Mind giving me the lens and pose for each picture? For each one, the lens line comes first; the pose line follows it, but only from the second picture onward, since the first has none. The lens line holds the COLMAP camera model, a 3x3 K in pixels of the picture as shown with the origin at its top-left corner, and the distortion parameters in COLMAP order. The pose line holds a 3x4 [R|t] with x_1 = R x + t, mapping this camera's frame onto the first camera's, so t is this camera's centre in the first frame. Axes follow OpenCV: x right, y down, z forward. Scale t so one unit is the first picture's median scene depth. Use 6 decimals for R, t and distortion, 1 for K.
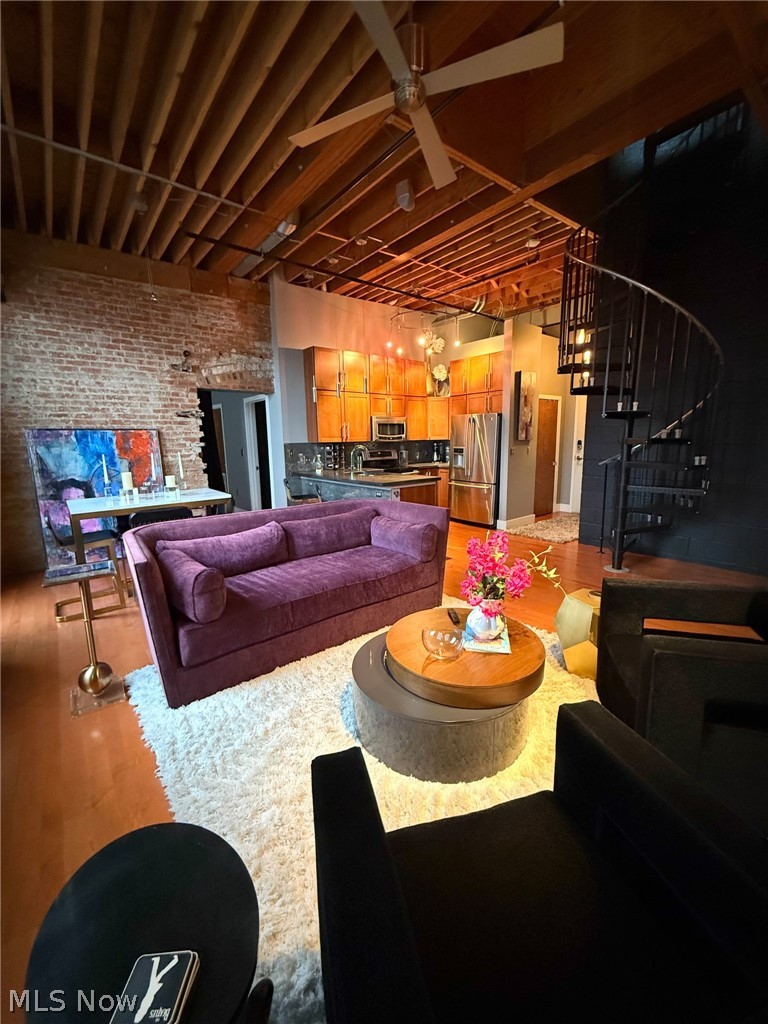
lens RADIAL K [[405.2, 0, 384.0], [0, 405.2, 512.0], [0, 0, 1]] dist [-0.003756, 0.000147]
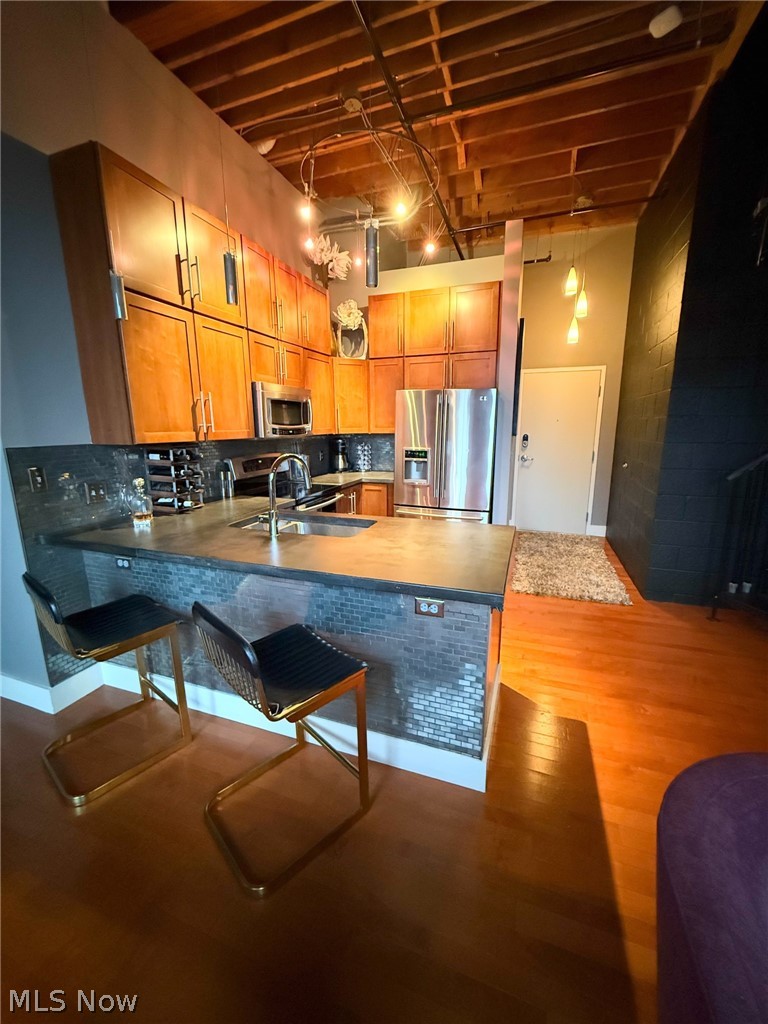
lens RADIAL K [[405.2, 0, 384.0], [0, 405.2, 512.0], [0, 0, 1]] dist [-0.003756, 0.000147]
pose [[0.853863, -0.097427, 0.511298, -0.180563], [0.084956, 0.995239, 0.047764, -0.123487], [-0.513518, 0.002654, 0.858075, 0.652486]]
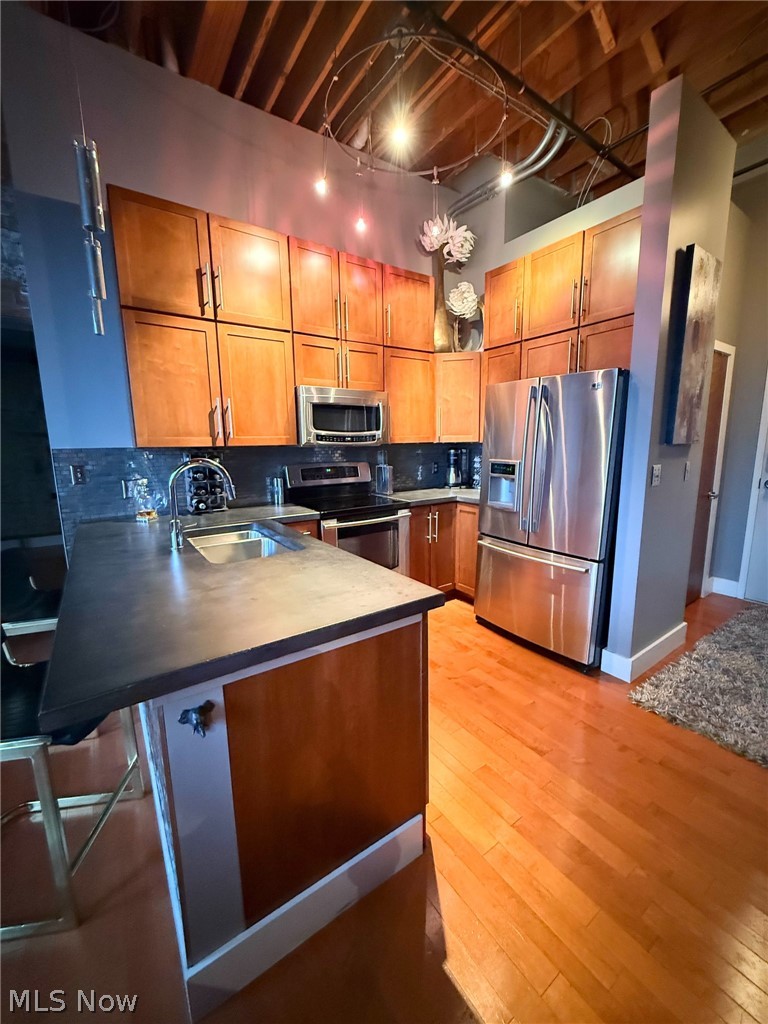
lens RADIAL K [[407.3, 0, 389.0], [0, 407.3, 509.6], [0, 0, 1]] dist [0.000186, 0.000092]
pose [[0.997987, 0.015853, -0.061405, 0.113402], [-0.016688, 0.999775, -0.013109, -0.123029], [0.061184, 0.014107, 0.998027, 0.695181]]
